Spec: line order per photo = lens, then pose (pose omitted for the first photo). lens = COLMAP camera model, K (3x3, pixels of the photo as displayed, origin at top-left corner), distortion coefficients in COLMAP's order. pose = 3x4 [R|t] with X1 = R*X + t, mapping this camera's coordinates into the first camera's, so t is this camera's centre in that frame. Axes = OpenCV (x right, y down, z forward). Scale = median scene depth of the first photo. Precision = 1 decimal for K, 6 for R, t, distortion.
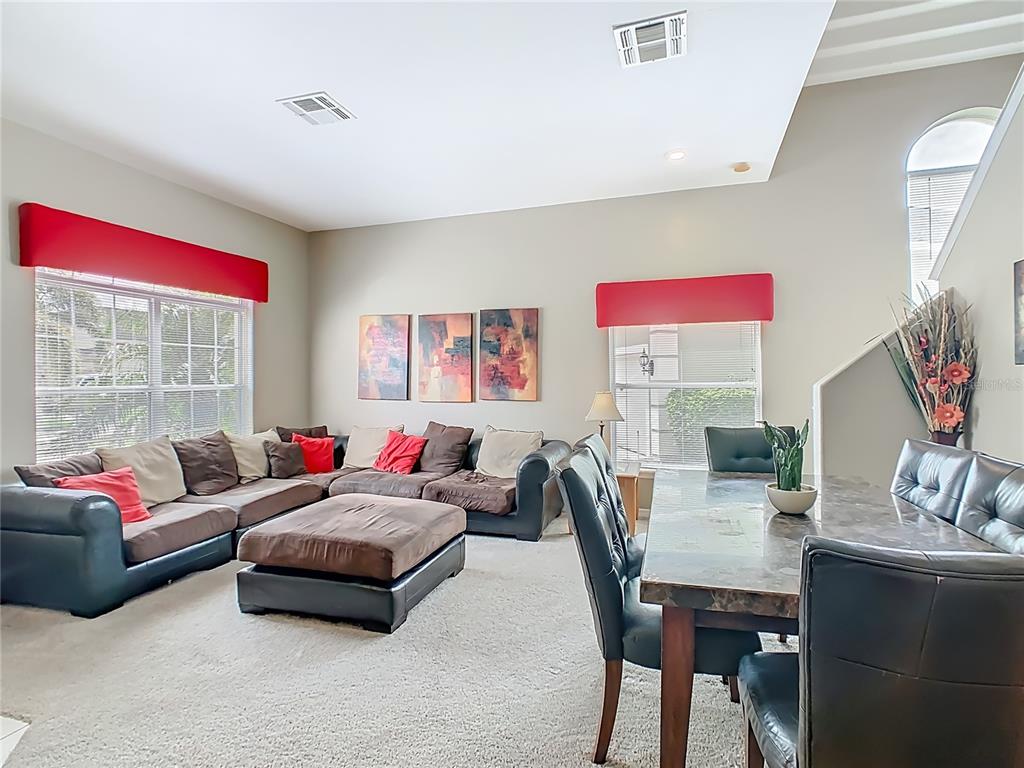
lens RADIAL K [[531.1, 0, 512.0], [0, 531.1, 384.0], [0, 0, 1]] dist [-0.009549, -0.000495]
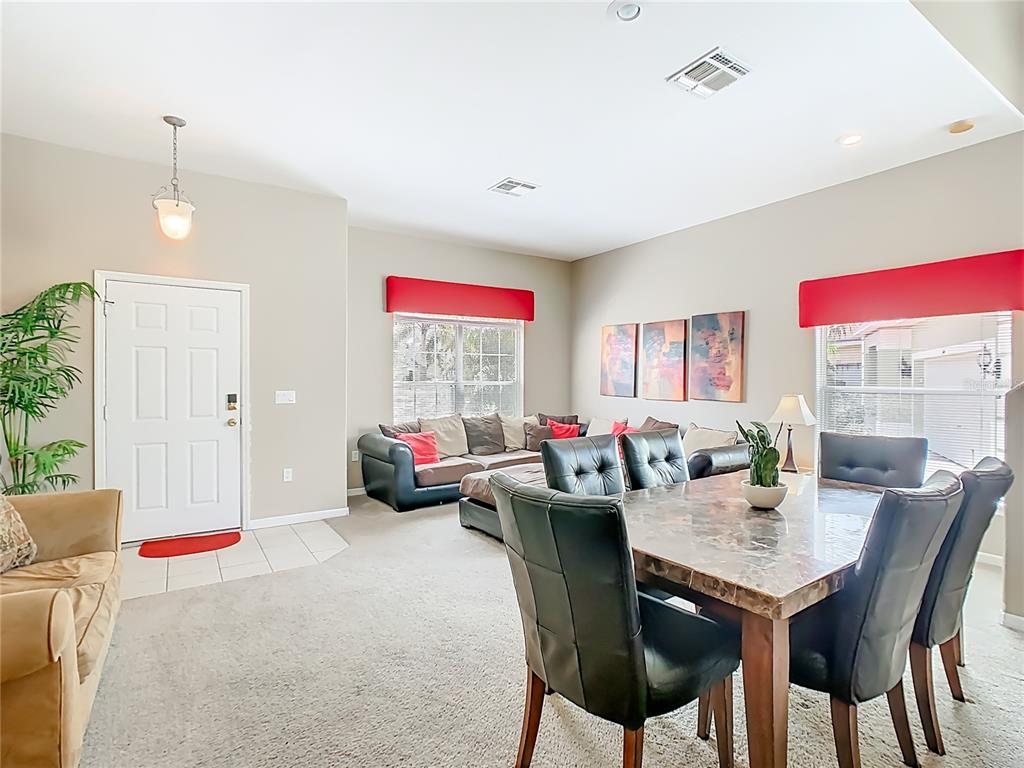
lens RADIAL K [[497.1, 0, 491.8], [0, 497.1, 396.9], [0, 0, 1]] dist [-0.001430, -0.000747]
pose [[0.774695, 0.035535, -0.631336, 0.287198], [-0.018283, 0.999261, 0.033810, -0.001636], [0.632071, -0.014650, 0.774772, -0.049955]]
